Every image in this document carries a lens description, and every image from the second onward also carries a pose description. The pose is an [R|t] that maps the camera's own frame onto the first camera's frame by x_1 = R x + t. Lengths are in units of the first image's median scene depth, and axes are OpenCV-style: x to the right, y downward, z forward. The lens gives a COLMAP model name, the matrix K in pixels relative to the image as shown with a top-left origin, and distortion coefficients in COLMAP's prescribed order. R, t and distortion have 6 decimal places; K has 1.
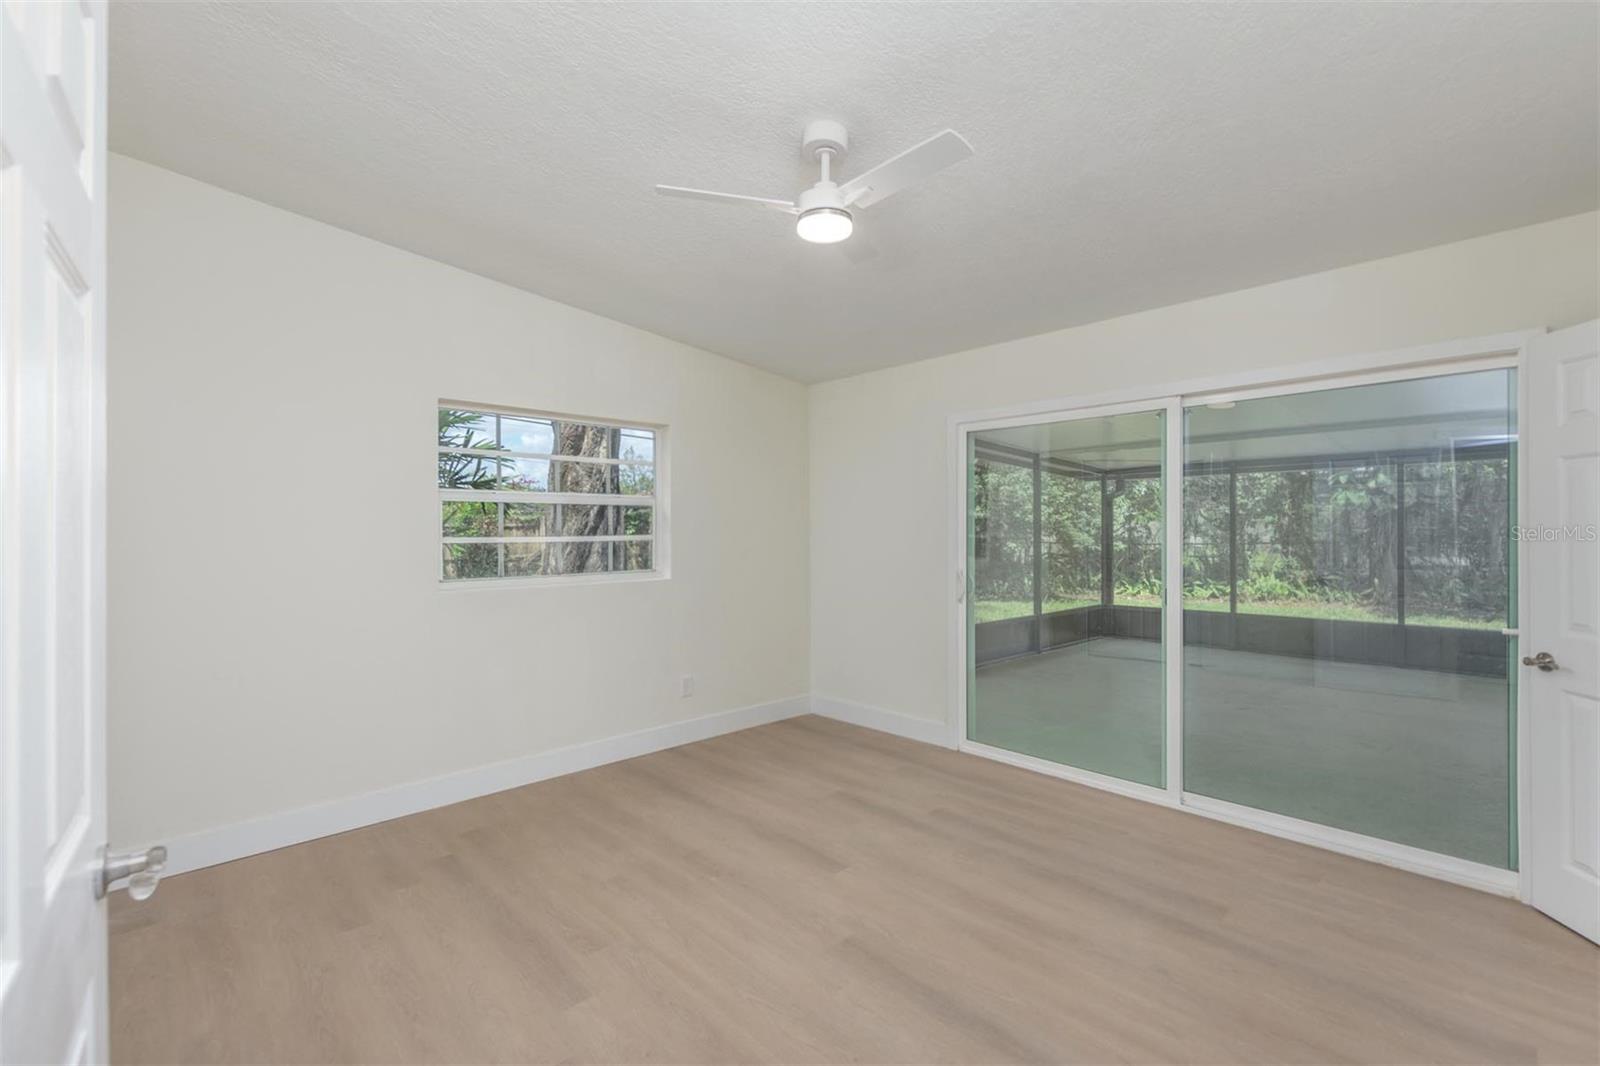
lens RADIAL K [[697.1, 0, 803.4], [0, 697.1, 521.7], [0, 0, 1]] dist [0.003832, -0.000796]
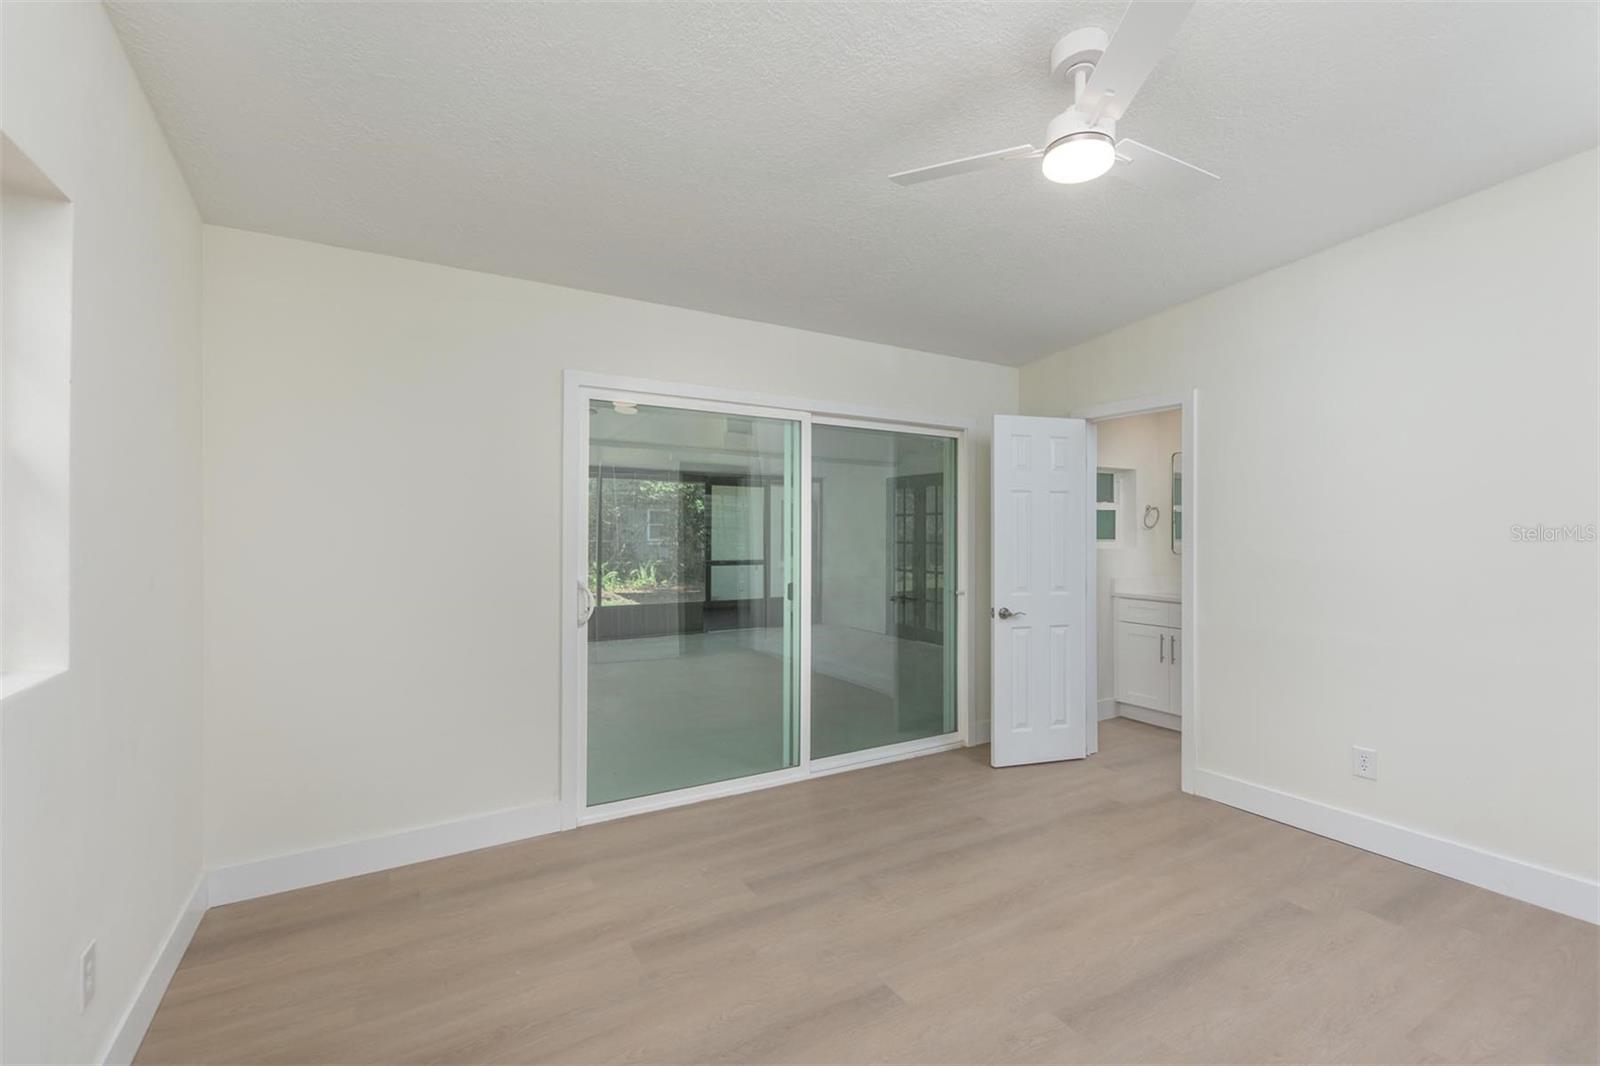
lens RADIAL K [[697.1, 0, 792.0], [0, 697.1, 520.0], [0, 0, 1]] dist [0.003832, -0.000796]
pose [[0.232821, 0.013330, 0.972428, -0.540472], [-0.013453, 0.999855, -0.010485, 0.005680], [-0.972427, -0.010641, 0.232966, 0.724382]]
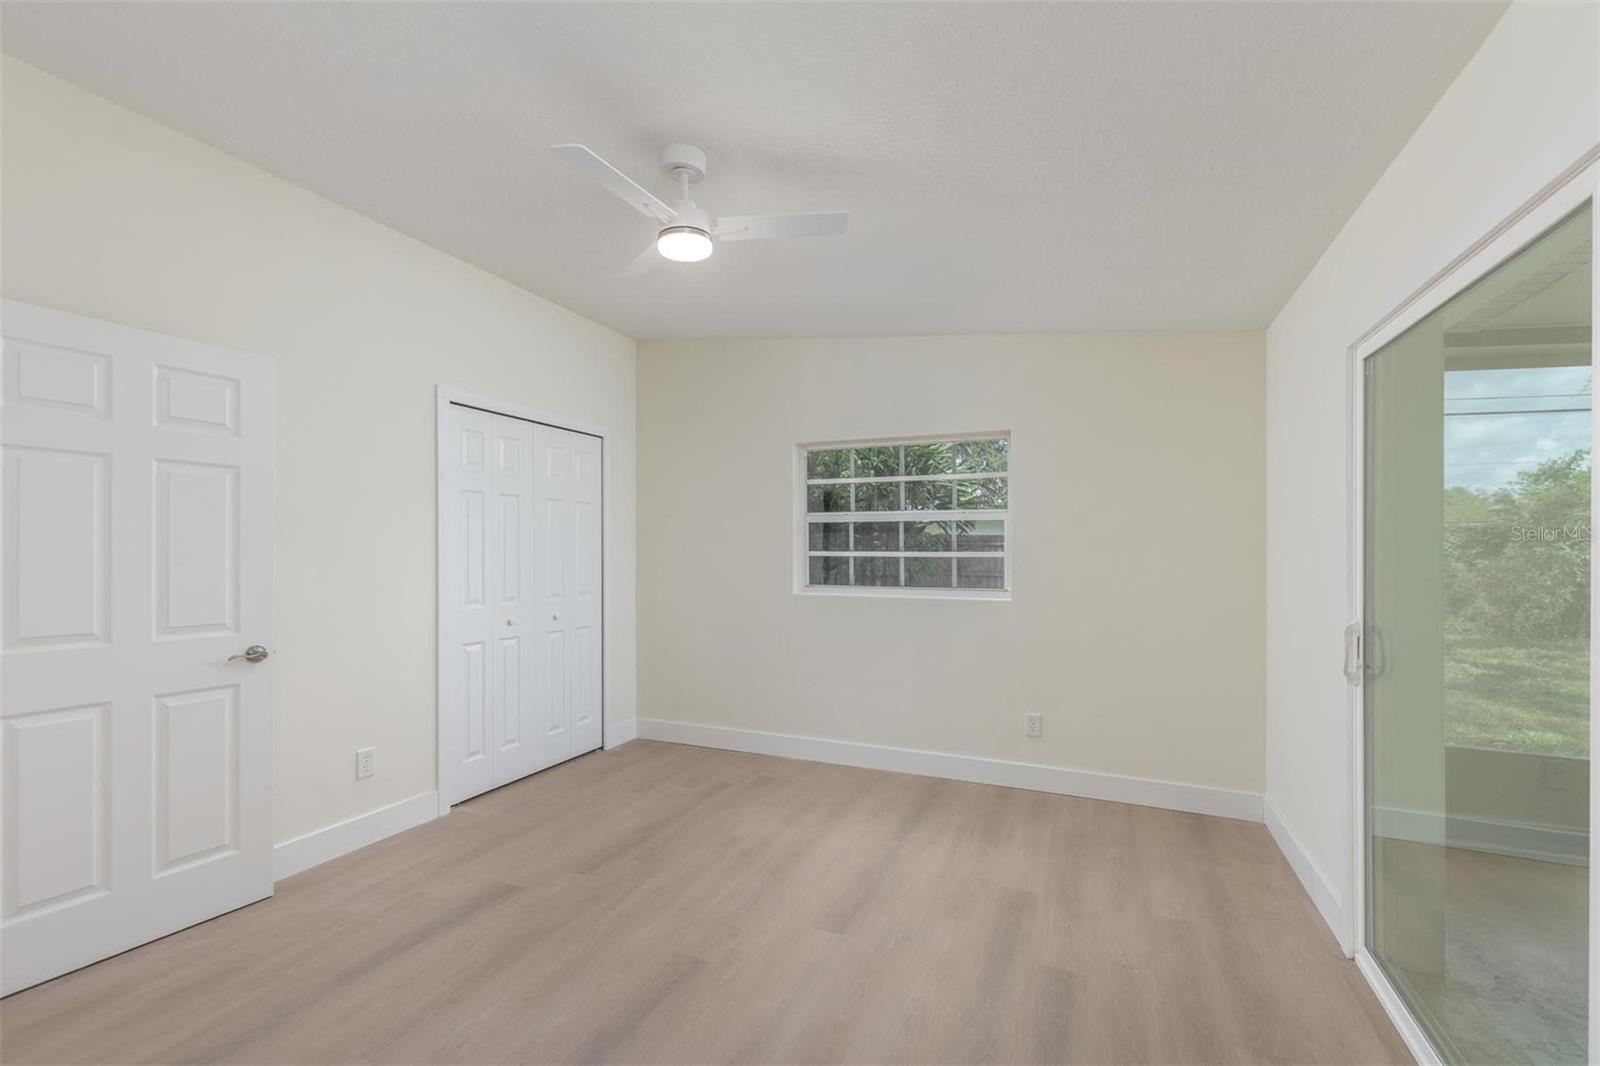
lens RADIAL K [[697.1, 0, 796.9], [0, 697.1, 548.9], [0, 0, 1]] dist [0.003832, -0.000796]
pose [[0.396494, 0.003487, -0.918031, 0.645919], [0.002076, 0.999987, 0.004694, 0.012705], [0.918035, -0.003767, 0.396482, 0.476234]]
